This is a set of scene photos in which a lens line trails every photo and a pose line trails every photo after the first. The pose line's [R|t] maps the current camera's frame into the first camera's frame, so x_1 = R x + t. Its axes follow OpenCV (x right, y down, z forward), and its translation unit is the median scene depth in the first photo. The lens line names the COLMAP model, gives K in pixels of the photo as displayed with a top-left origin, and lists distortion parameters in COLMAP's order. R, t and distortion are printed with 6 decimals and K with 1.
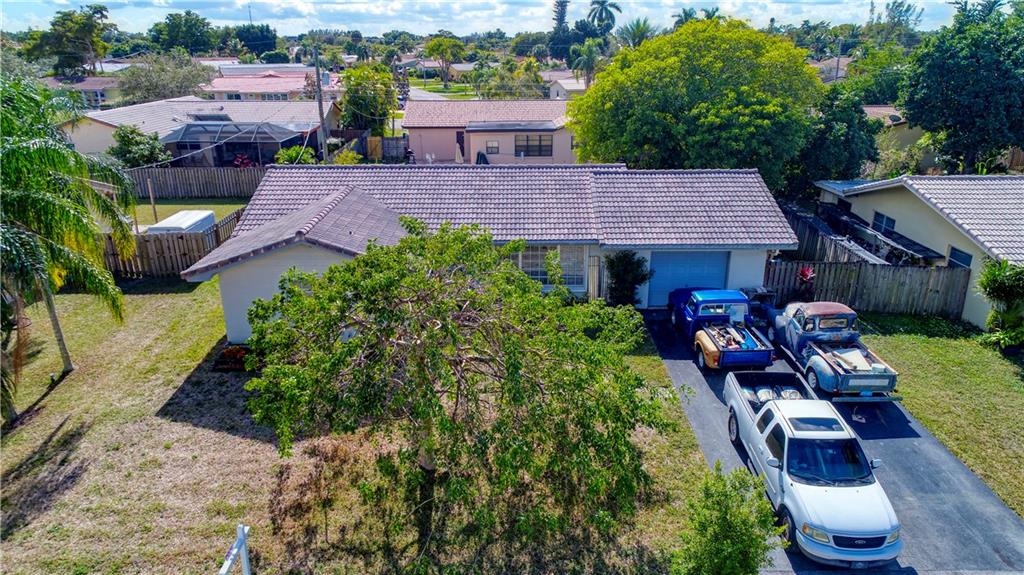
lens RADIAL K [[687.3, 0, 512.0], [0, 687.3, 287.5], [0, 0, 1]] dist [0.006182, 0.004059]
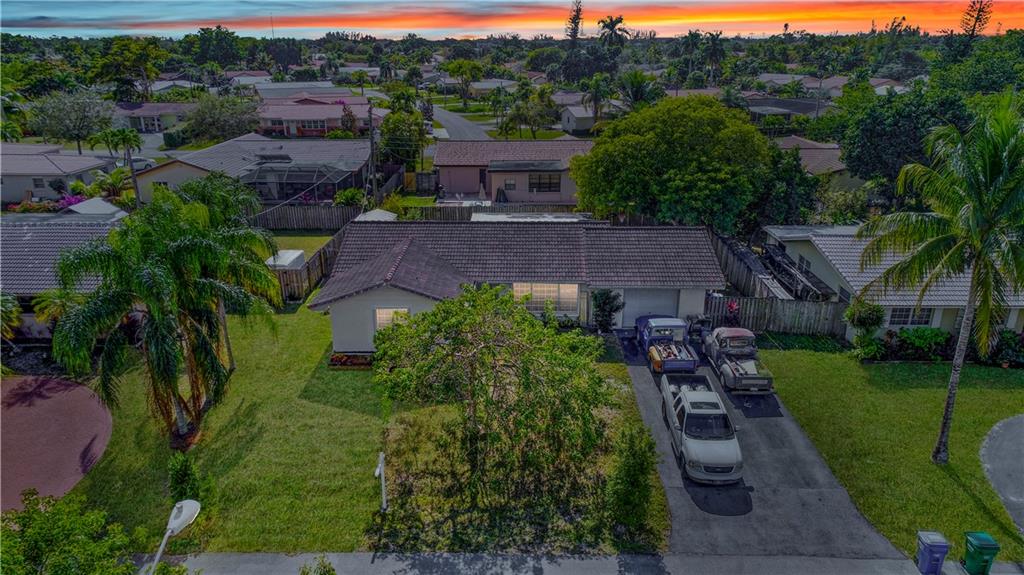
lens RADIAL K [[687.3, 0, 512.0], [0, 687.3, 287.5], [0, 0, 1]] dist [0.006182, 0.004059]
pose [[0.999777, 0.007864, -0.019610, -0.000767], [-0.007883, 0.999969, -0.000891, -0.057363], [0.019602, 0.001046, 0.999807, -0.464725]]
